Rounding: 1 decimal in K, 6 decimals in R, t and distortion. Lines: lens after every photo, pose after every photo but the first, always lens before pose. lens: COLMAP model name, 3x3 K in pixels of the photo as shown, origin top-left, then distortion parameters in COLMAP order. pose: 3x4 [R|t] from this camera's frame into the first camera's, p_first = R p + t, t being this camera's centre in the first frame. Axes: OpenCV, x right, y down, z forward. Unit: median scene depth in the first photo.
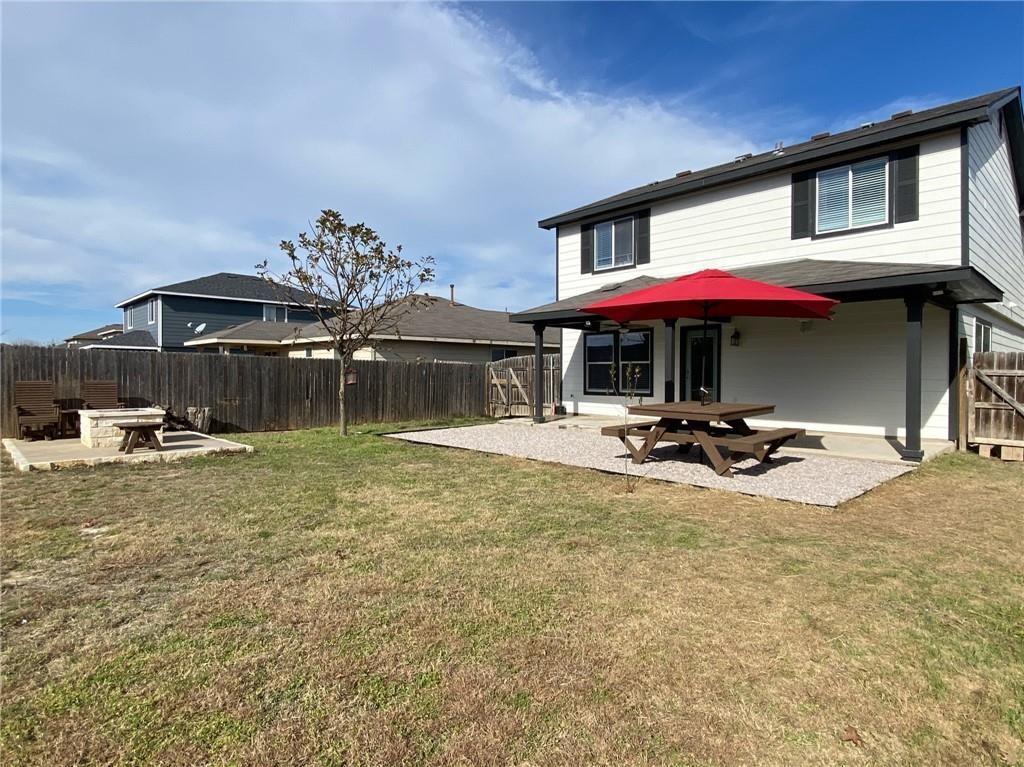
lens RADIAL K [[568.0, 0, 515.9], [0, 568.0, 381.8], [0, 0, 1]] dist [0.046703, -0.038063]
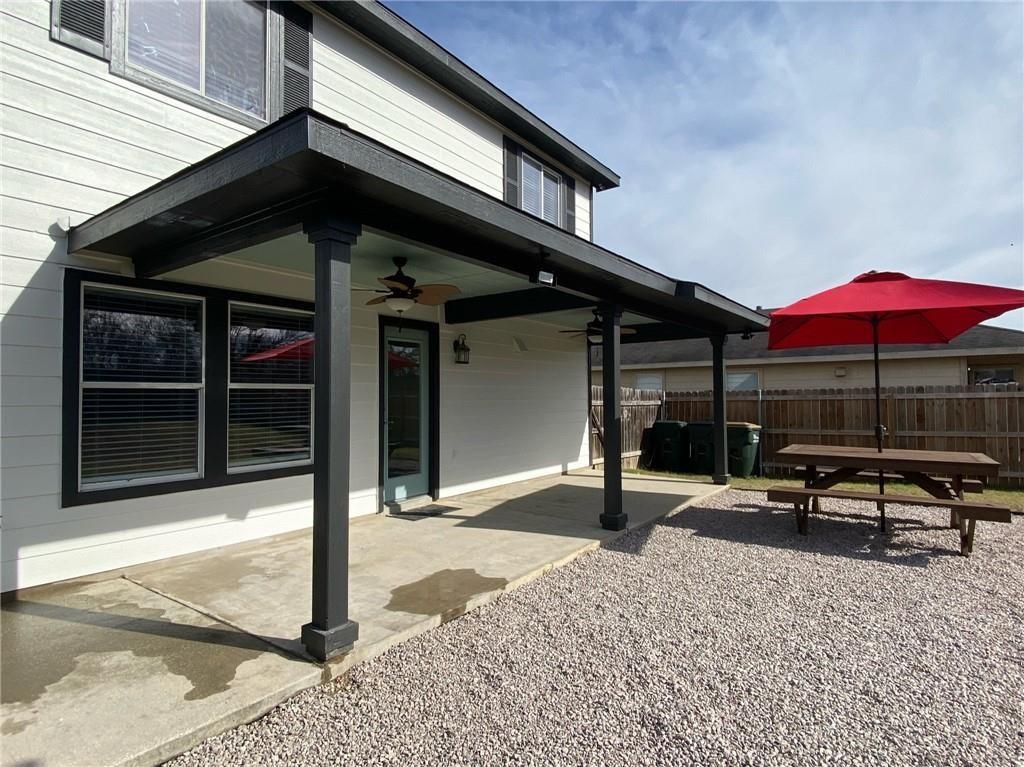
lens RADIAL K [[566.1, 0, 512.0], [0, 566.1, 383.5], [0, 0, 1]] dist [0.042332, -0.043942]
pose [[-0.173204, 0.020700, 0.984668, -0.195009], [0.021936, 0.999612, -0.017156, -0.027832], [-0.984642, 0.018629, -0.173591, 0.953522]]
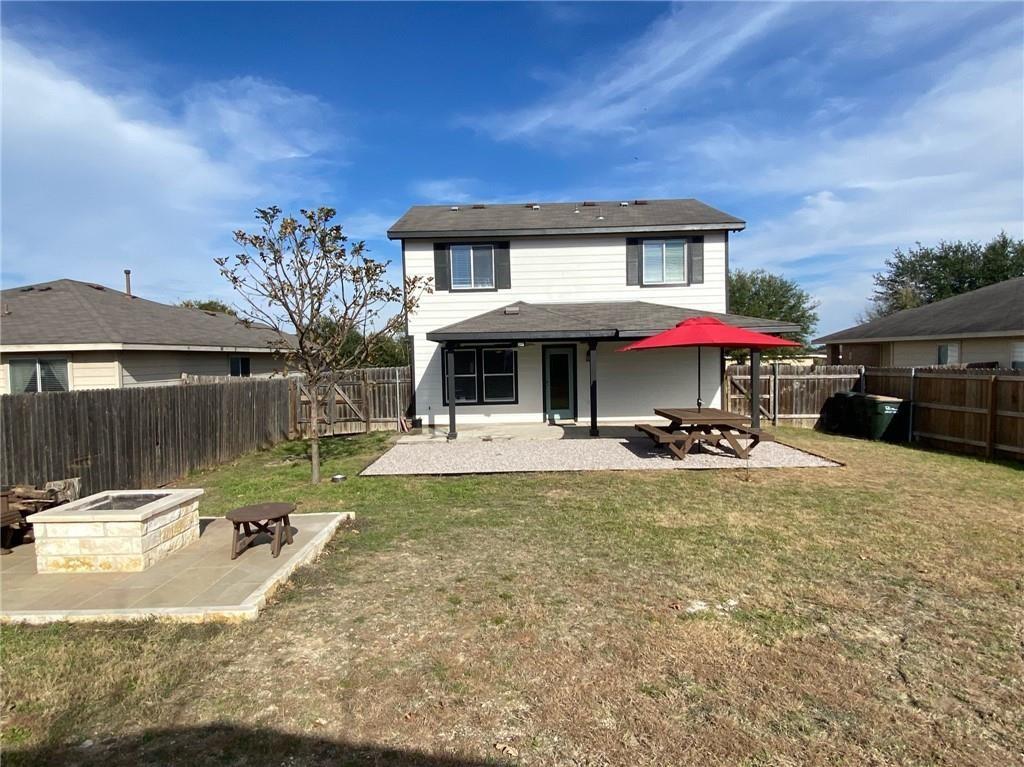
lens RADIAL K [[568.0, 0, 515.9], [0, 568.0, 381.8], [0, 0, 1]] dist [0.046703, -0.038063]
pose [[0.691296, -0.049112, 0.720901, -0.610234], [0.035587, 0.998791, 0.033918, -0.060108], [-0.721695, 0.002208, 0.692208, 0.200850]]
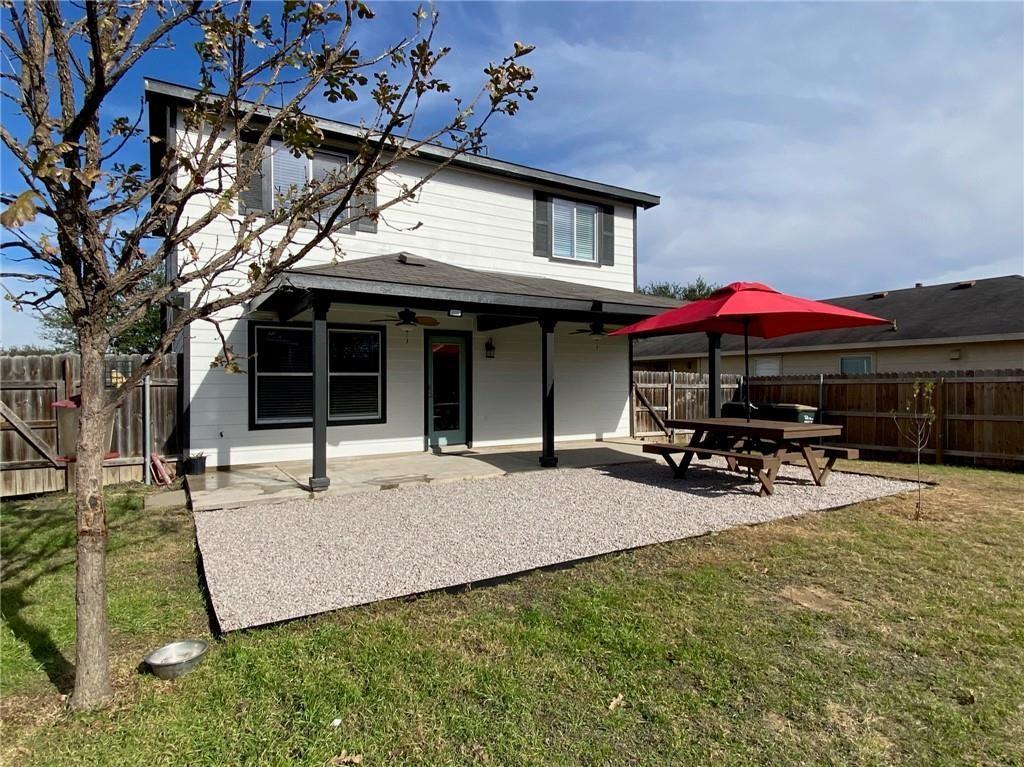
lens RADIAL K [[568.0, 0, 515.9], [0, 568.0, 381.8], [0, 0, 1]] dist [0.046703, -0.038063]
pose [[0.215760, -0.002699, 0.976443, -0.426919], [0.021828, 0.999760, -0.002060, -0.020900], [-0.976203, 0.021759, 0.215767, 0.699301]]
